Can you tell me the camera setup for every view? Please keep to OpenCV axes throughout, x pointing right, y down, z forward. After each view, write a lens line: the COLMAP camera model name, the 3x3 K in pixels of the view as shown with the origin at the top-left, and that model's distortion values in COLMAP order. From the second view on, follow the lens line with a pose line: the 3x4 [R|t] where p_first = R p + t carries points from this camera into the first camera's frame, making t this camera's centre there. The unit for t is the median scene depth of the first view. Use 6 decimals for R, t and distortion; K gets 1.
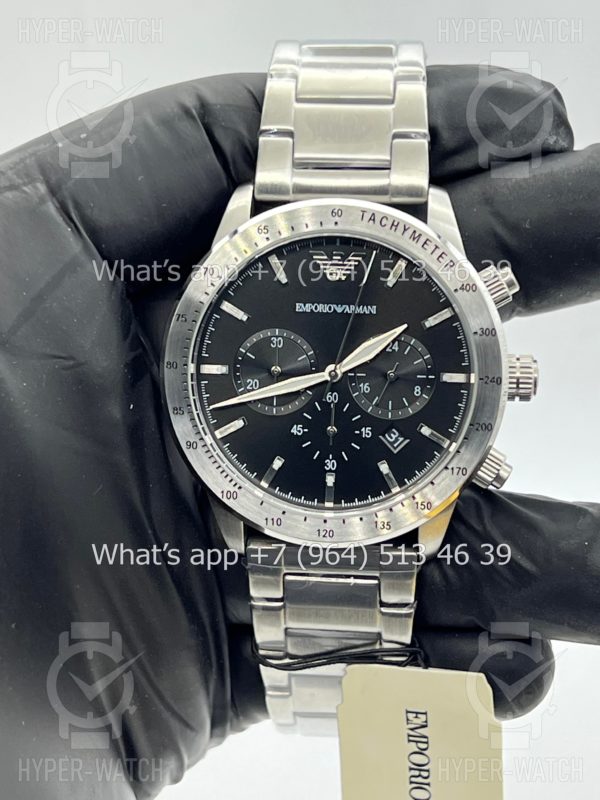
lens RADIAL K [[1932.5, 0, 297.3], [0, 1932.5, 397.9], [0, 0, 1]] dist [0.196499, 0.000000]
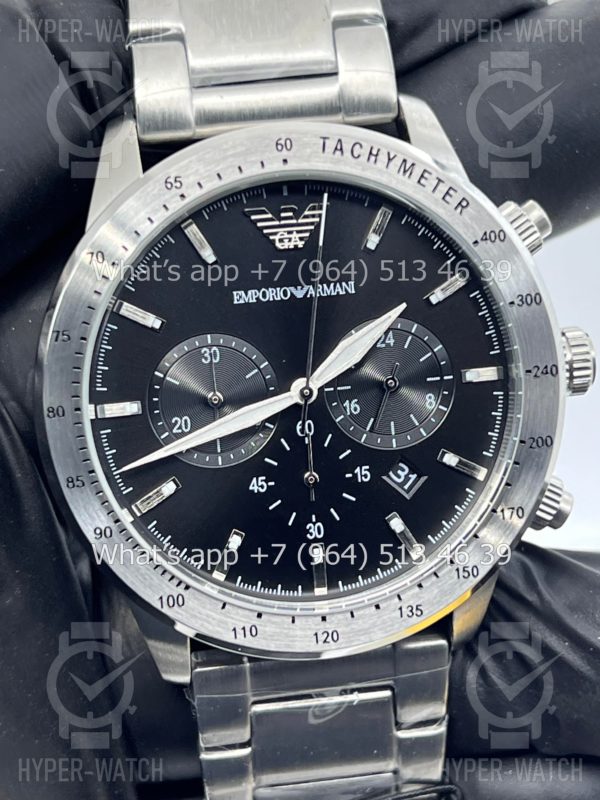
lens RADIAL K [[1932.5, 0, 298.2], [0, 1932.5, 397.7], [0, 0, 1]] dist [0.196499, 0.000000]
pose [[0.966233, -0.130325, 0.222282, -0.128167], [0.130261, 0.991366, 0.015014, -0.020561], [-0.222320, 0.014447, 0.974867, 0.363277]]
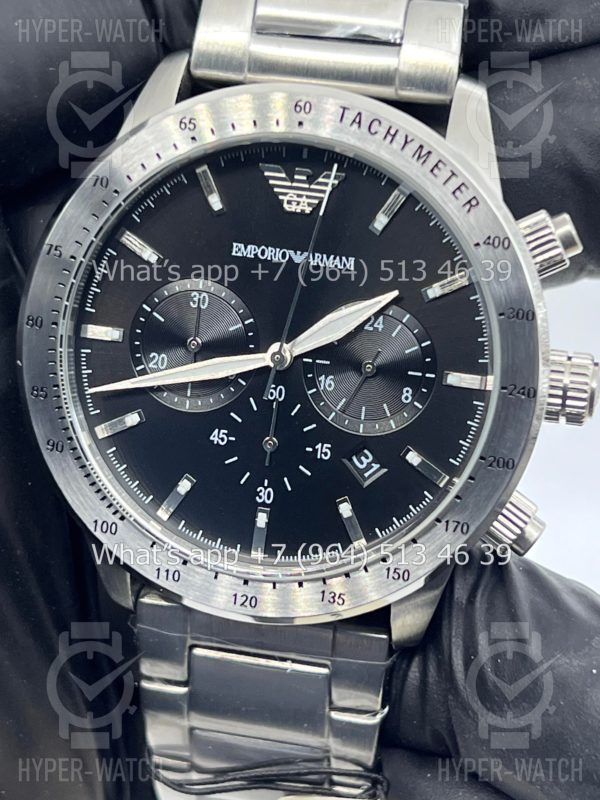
lens RADIAL K [[1932.5, 0, 298.8], [0, 1932.5, 399.1], [0, 0, 1]] dist [0.196499, 0.000000]
pose [[0.992860, 0.091620, -0.076389, 0.075548], [-0.087135, 0.994381, 0.060113, -0.037783], [0.081468, -0.053027, 0.995264, 0.354399]]
